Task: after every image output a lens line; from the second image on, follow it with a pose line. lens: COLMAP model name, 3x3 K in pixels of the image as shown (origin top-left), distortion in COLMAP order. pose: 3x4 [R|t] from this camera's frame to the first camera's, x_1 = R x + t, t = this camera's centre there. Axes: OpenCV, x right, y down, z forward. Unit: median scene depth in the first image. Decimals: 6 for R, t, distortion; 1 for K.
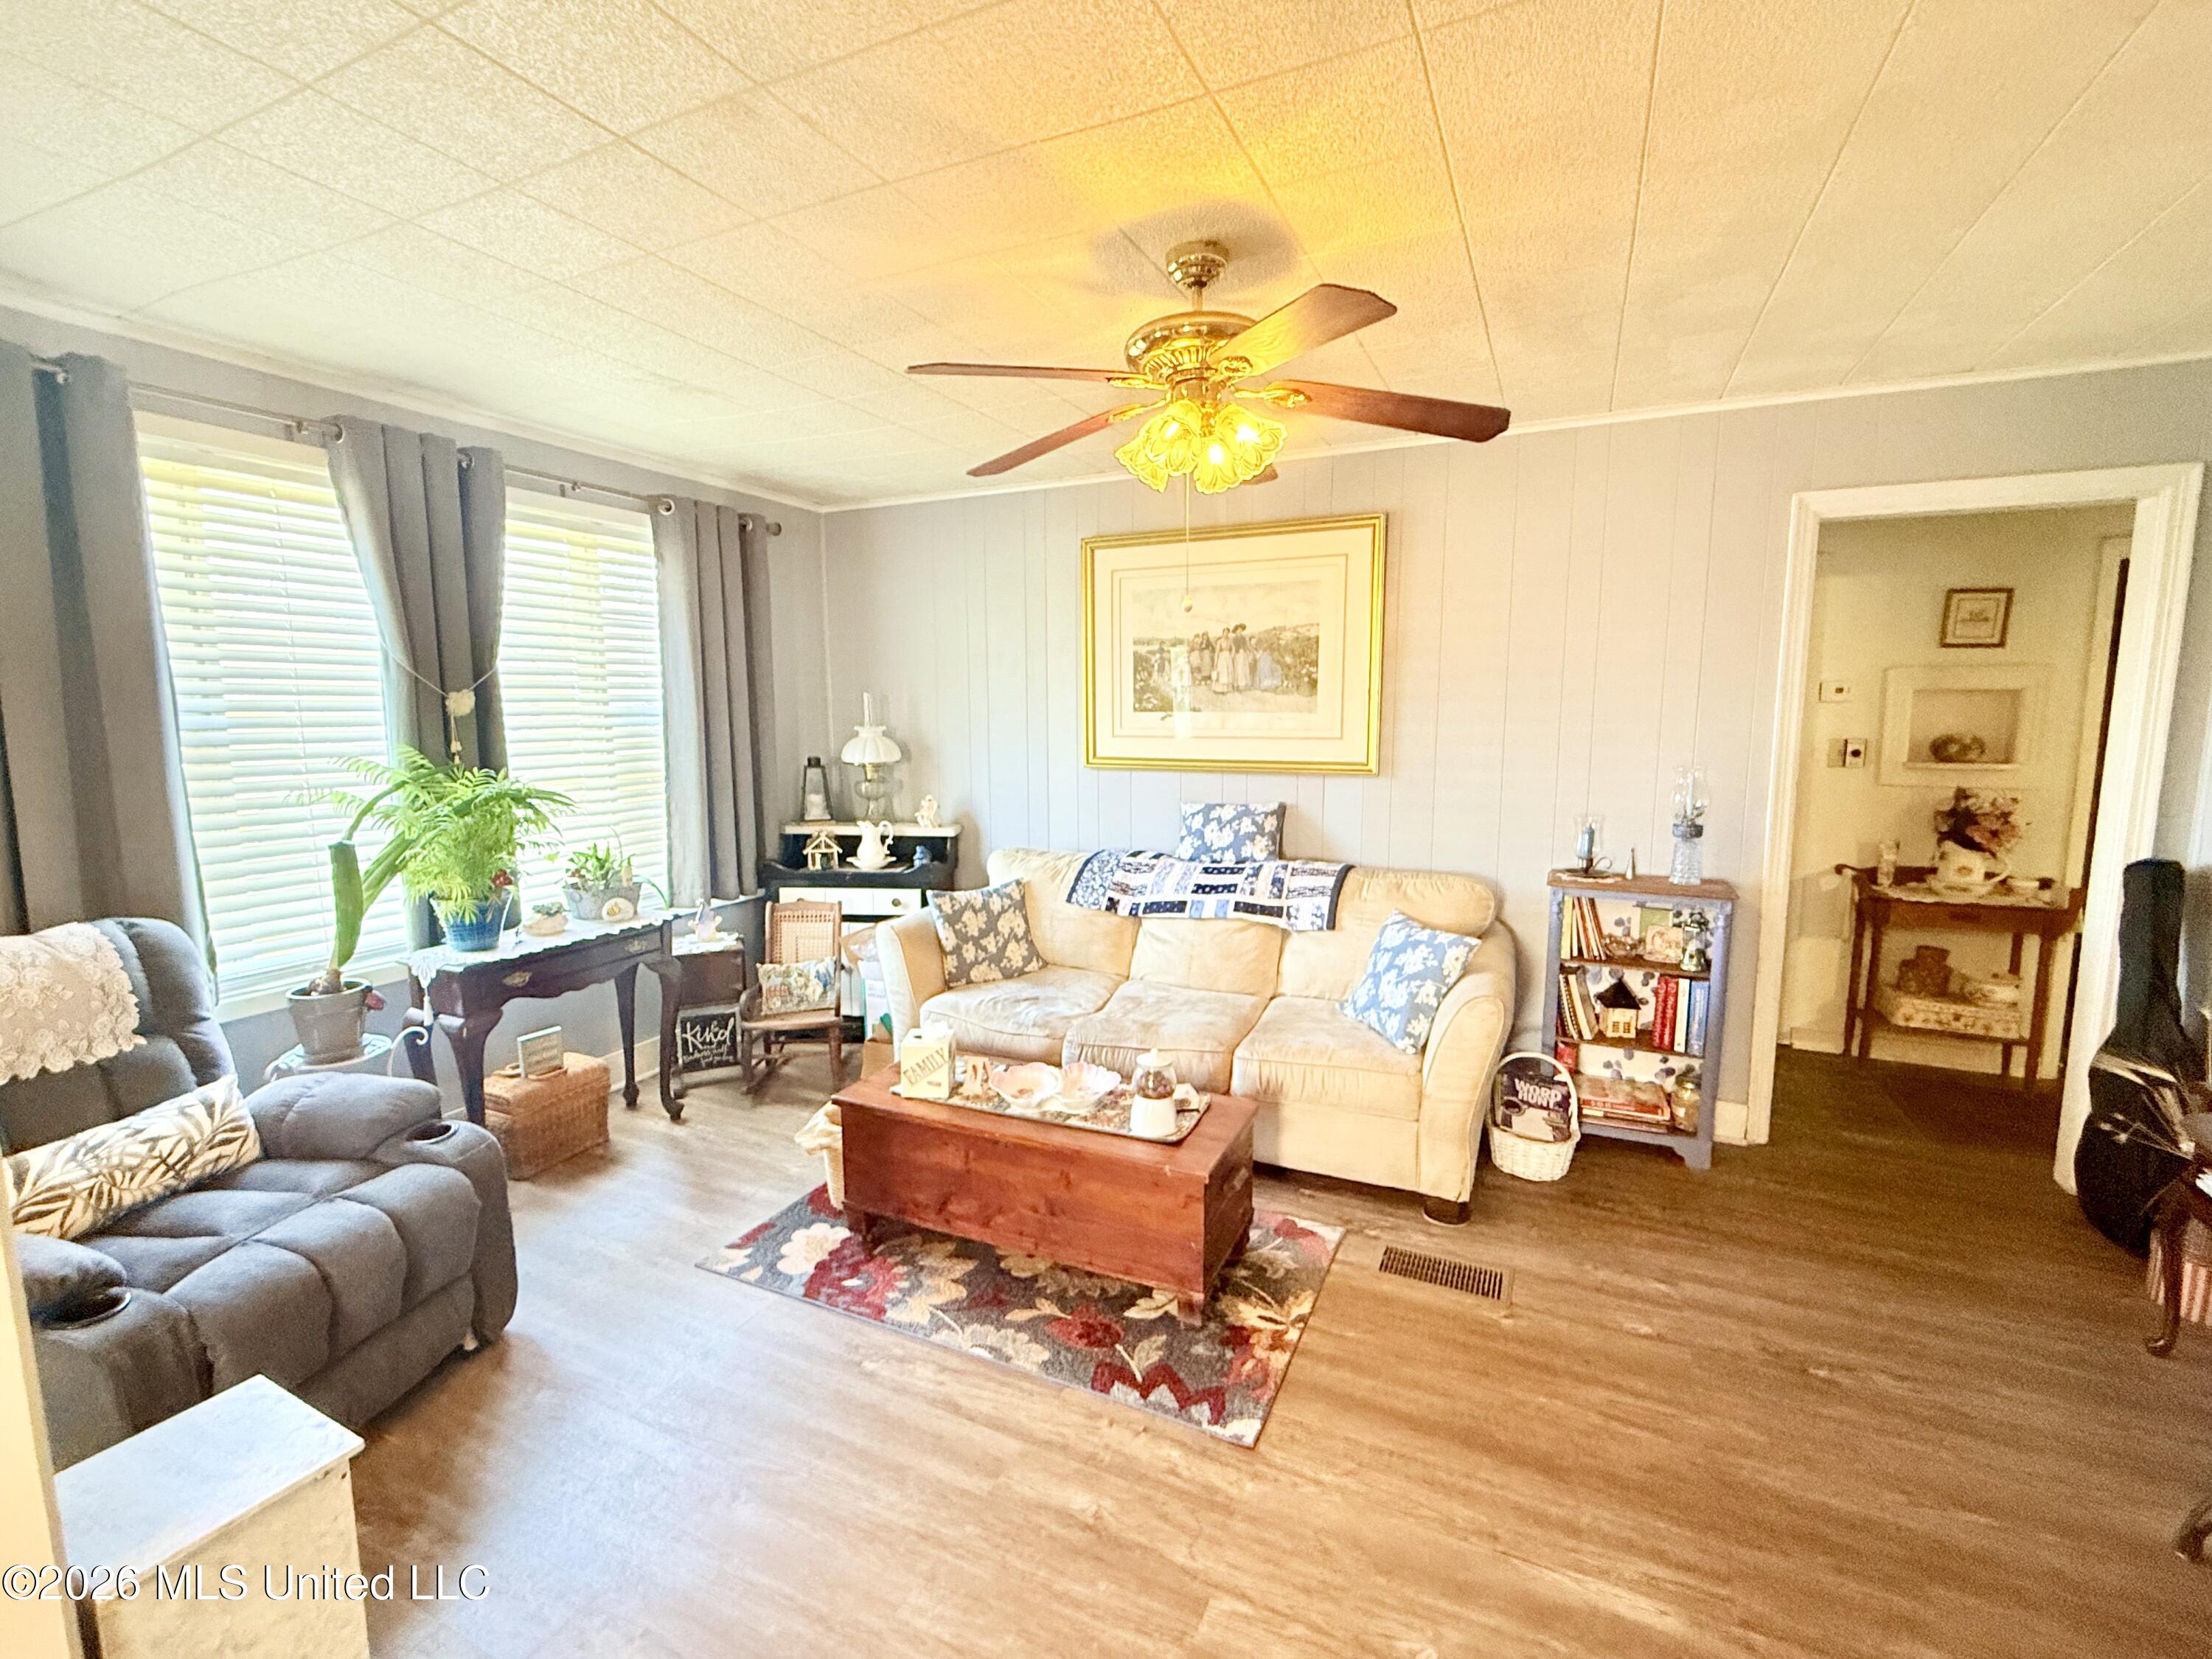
lens RADIAL K [[969.1, 0, 1106.9], [0, 969.1, 829.8], [0, 0, 1]] dist [0.002020, 0.000296]
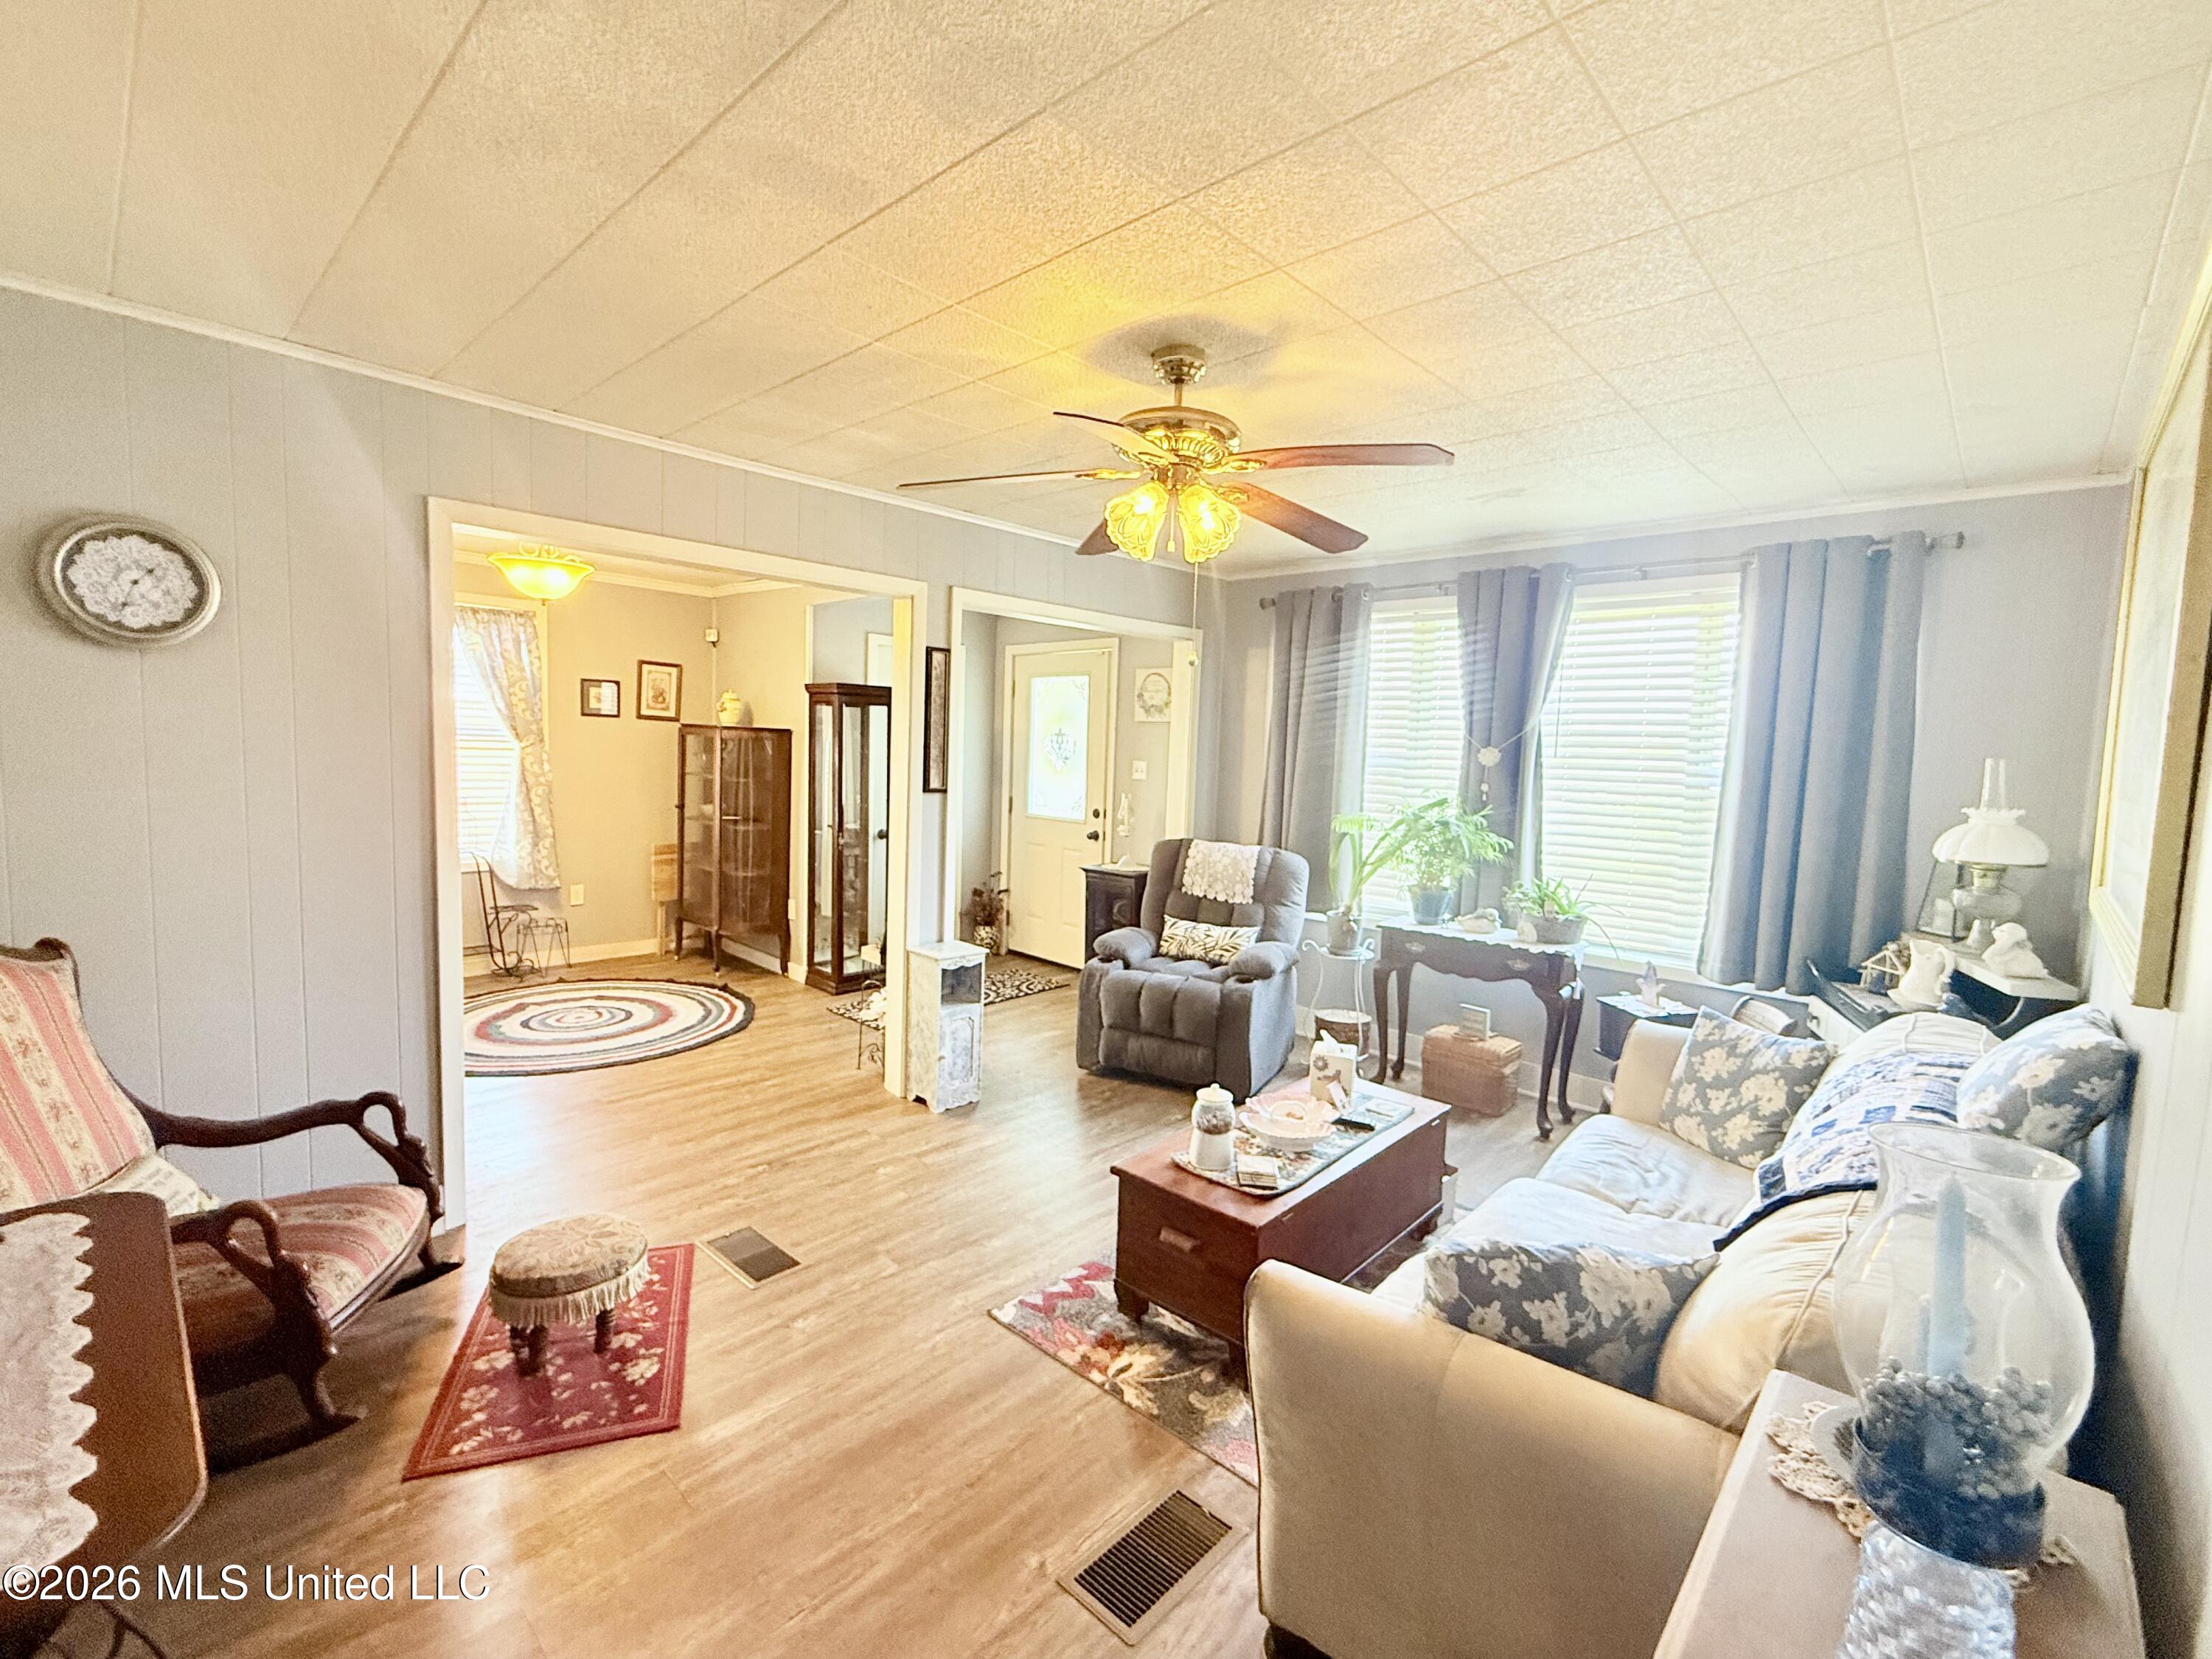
lens RADIAL K [[969.1, 0, 1104.8], [0, 969.1, 823.1], [0, 0, 1]] dist [0.002020, 0.000296]
pose [[-0.301839, 0.072680, -0.950585, 0.827033], [-0.151822, 0.980701, 0.123190, -0.124959], [0.941193, 0.181503, -0.284979, 0.892273]]
